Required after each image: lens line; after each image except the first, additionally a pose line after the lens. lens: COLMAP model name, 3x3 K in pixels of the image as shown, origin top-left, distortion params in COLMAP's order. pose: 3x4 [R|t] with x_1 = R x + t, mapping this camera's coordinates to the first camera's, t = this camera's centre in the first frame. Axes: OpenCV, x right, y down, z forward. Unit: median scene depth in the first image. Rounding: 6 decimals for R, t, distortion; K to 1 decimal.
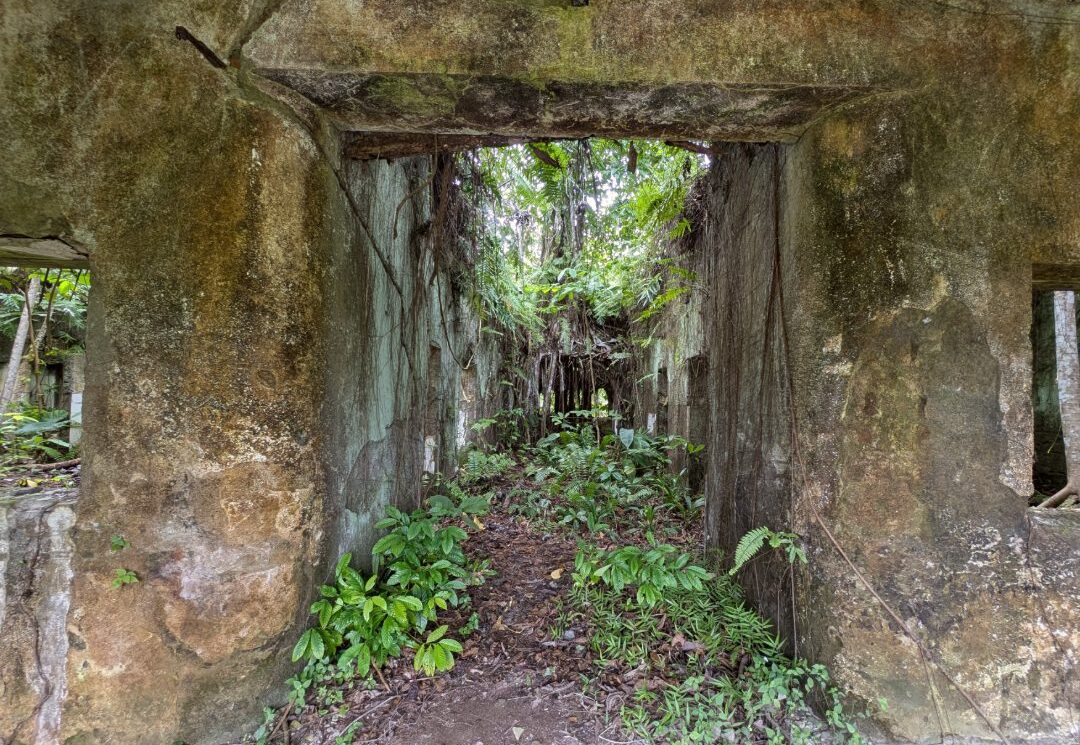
lens RADIAL K [[604.3, 0, 540.0], [0, 604.3, 372.5], [0, 0, 1]] dist [-0.028115, -0.000381]
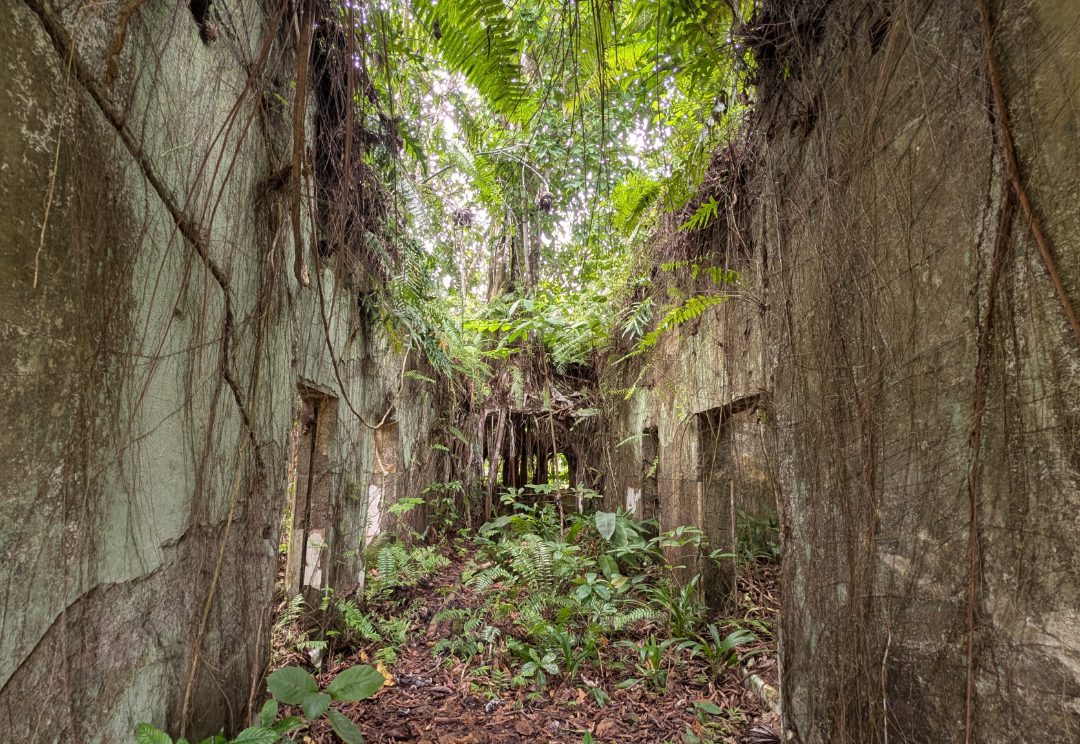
lens RADIAL K [[604.3, 0, 540.0], [0, 604.3, 372.0], [0, 0, 1]] dist [-0.028115, -0.000381]
pose [[0.996001, 0.008980, 0.088888, 0.000957], [0.000148, 0.994769, -0.102154, 0.000561], [-0.089340, 0.101759, 0.990789, 0.246980]]
